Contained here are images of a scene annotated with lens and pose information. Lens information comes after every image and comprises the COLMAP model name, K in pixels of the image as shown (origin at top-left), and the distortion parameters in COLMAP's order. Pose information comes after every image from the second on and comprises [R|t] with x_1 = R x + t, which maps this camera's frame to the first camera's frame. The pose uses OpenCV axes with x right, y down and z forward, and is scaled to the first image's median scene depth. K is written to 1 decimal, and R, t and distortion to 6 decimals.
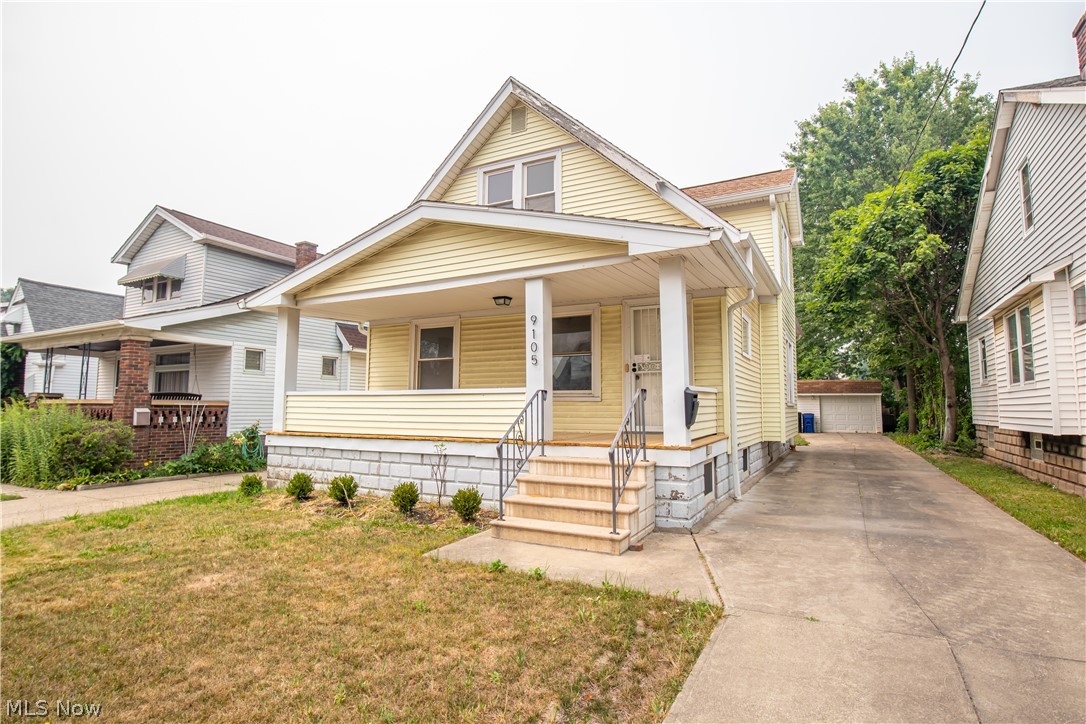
lens RADIAL K [[548.0, 0, 543.0], [0, 548.0, 362.0], [0, 0, 1]] dist [-0.024245, 0.000623]
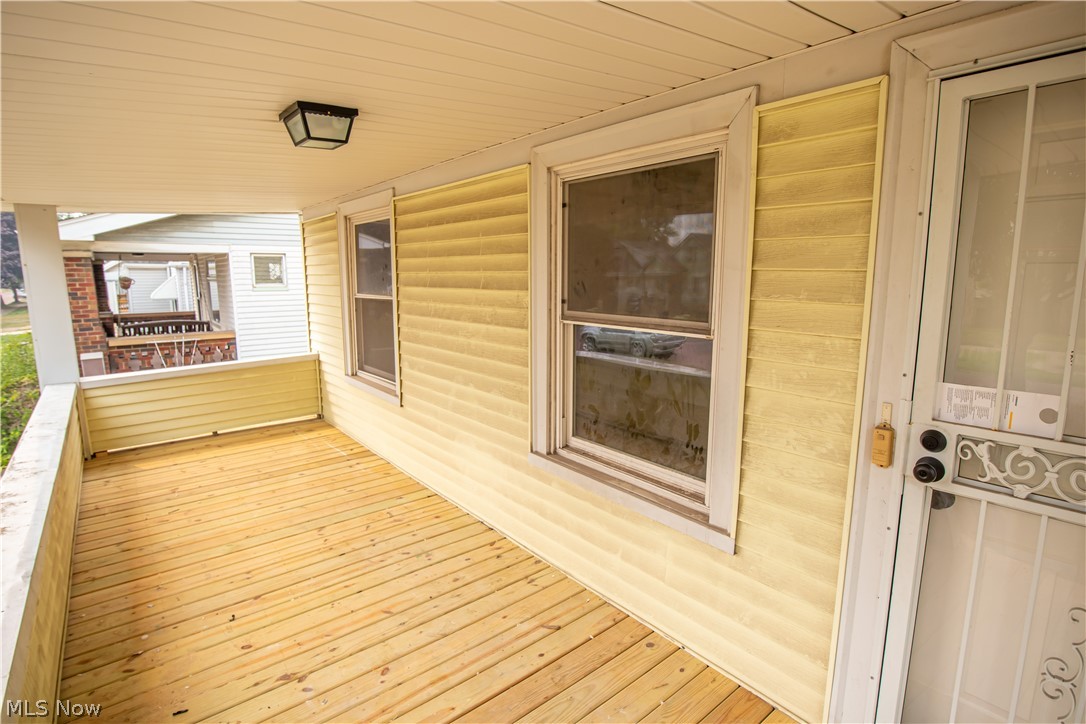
lens RADIAL K [[548.0, 0, 543.0], [0, 548.0, 362.0], [0, 0, 1]] dist [-0.024245, 0.000623]
pose [[0.925984, 0.050439, -0.374177, 0.108206], [0.040956, 0.971769, 0.232351, -0.058441], [0.375334, -0.230478, 0.897777, 0.754157]]
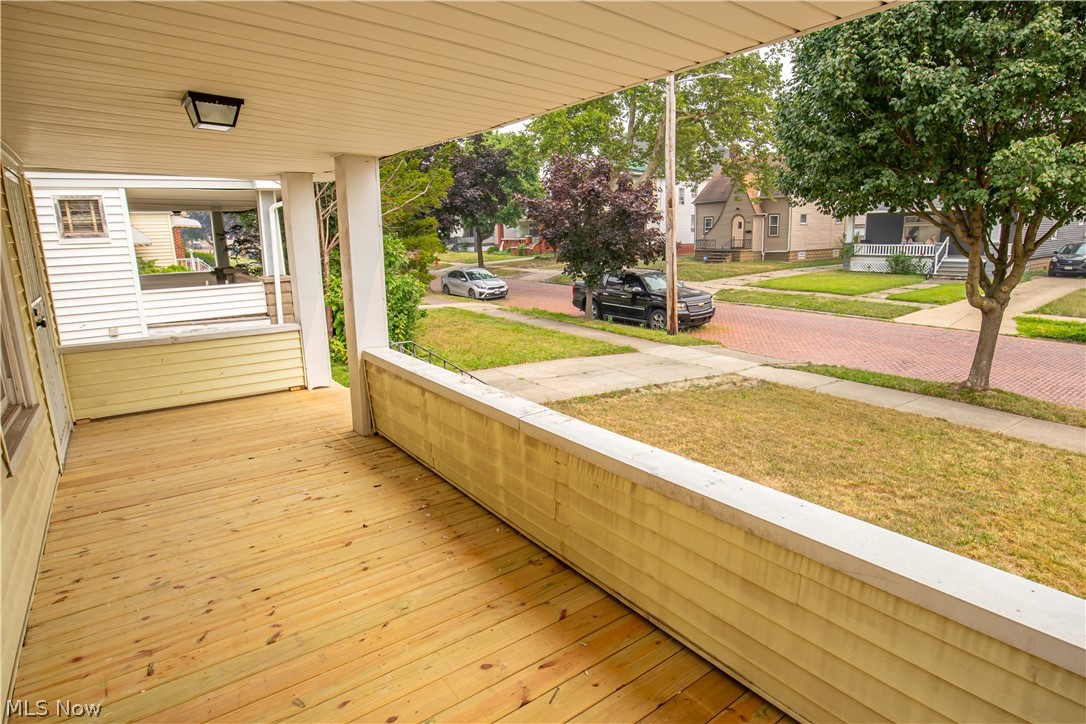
lens RADIAL K [[575.1, 0, 543.0], [0, 575.1, 362.0], [0, 0, 1]] dist [-0.017854, 0.001154]
pose [[-0.909724, -0.073009, 0.408744, -0.363052], [-0.014590, 0.989433, 0.144257, -0.024117], [-0.414956, 0.125270, -0.901176, 1.163741]]
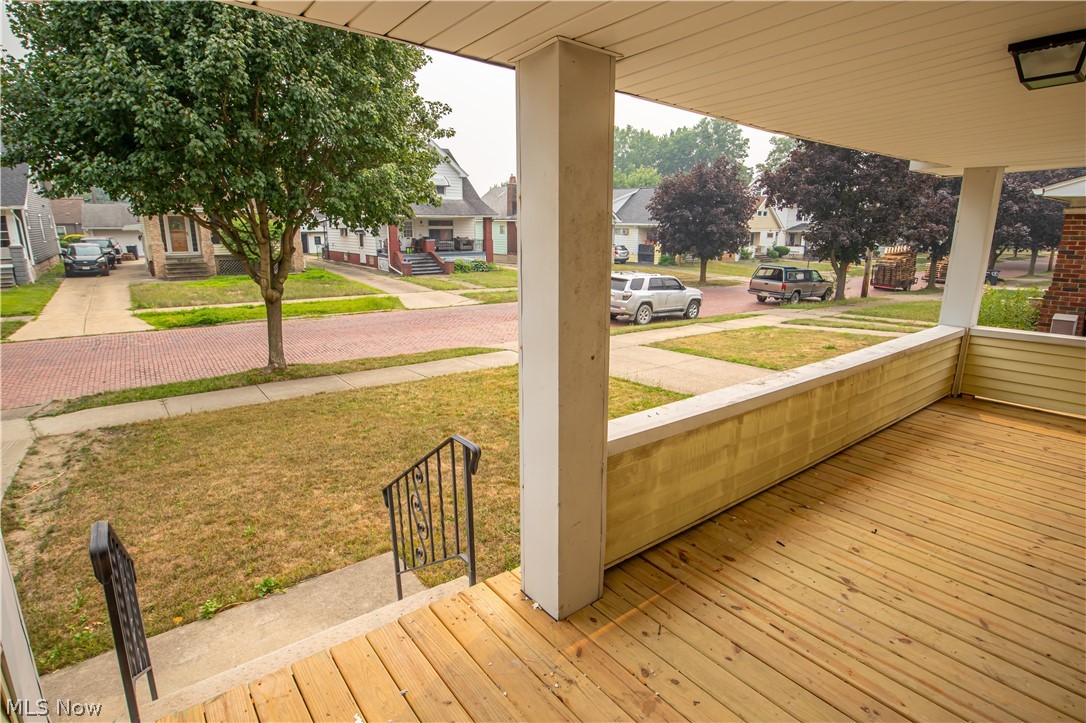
lens RADIAL K [[548.0, 0, 543.0], [0, 548.0, 361.5], [0, 0, 1]] dist [-0.024245, 0.000623]
pose [[-0.394664, 0.208701, -0.894810, 0.205156], [0.064818, 0.977760, 0.199460, -0.048020], [0.916536, 0.020720, -0.399414, 0.857390]]
